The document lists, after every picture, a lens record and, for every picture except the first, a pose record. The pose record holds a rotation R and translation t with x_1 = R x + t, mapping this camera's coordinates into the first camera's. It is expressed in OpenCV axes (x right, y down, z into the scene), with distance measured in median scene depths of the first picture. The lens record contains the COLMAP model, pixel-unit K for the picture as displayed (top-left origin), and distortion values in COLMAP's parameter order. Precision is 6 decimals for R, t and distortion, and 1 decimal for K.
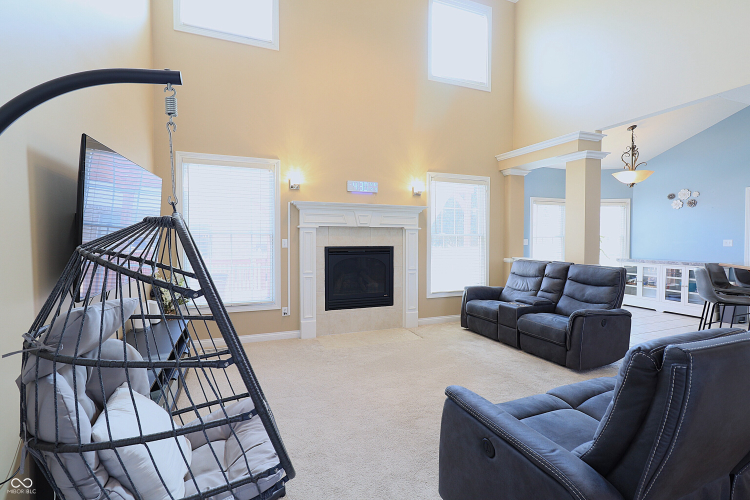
lens RADIAL K [[344.6, 0, 375.1], [0, 344.6, 248.3], [0, 0, 1]] dist [0.002239, 0.000783]
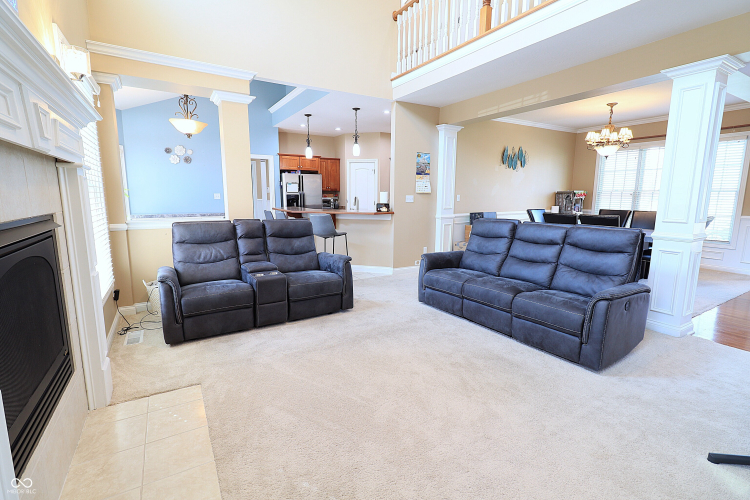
lens RADIAL K [[344.6, 0, 371.5], [0, 344.6, 248.7], [0, 0, 1]] dist [0.002239, 0.000783]
pose [[-0.148663, -0.158552, 0.976095, -0.417434], [0.025884, 0.986101, 0.164120, -0.024916], [-0.988549, 0.049664, -0.142493, 0.876530]]
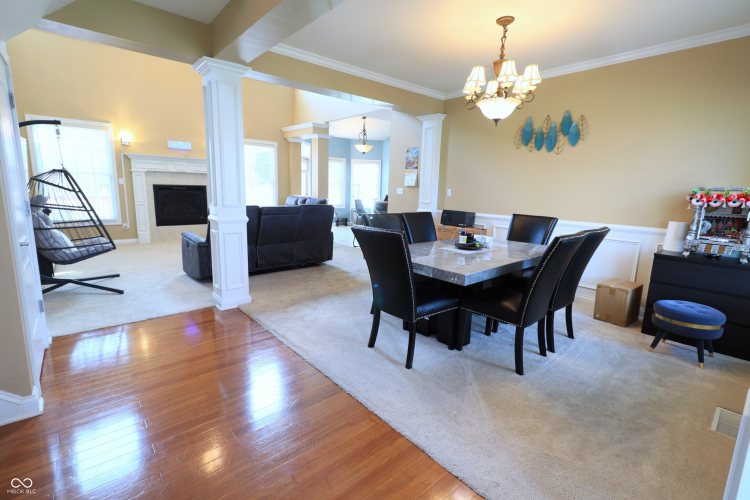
lens RADIAL K [[344.6, 0, 376.5], [0, 344.6, 247.0], [0, 0, 1]] dist [0.002239, 0.000783]
pose [[0.944659, -0.031360, 0.326551, 0.287469], [-0.017924, 0.989000, 0.146827, 0.027280], [-0.327563, -0.144555, 0.933706, -0.807674]]
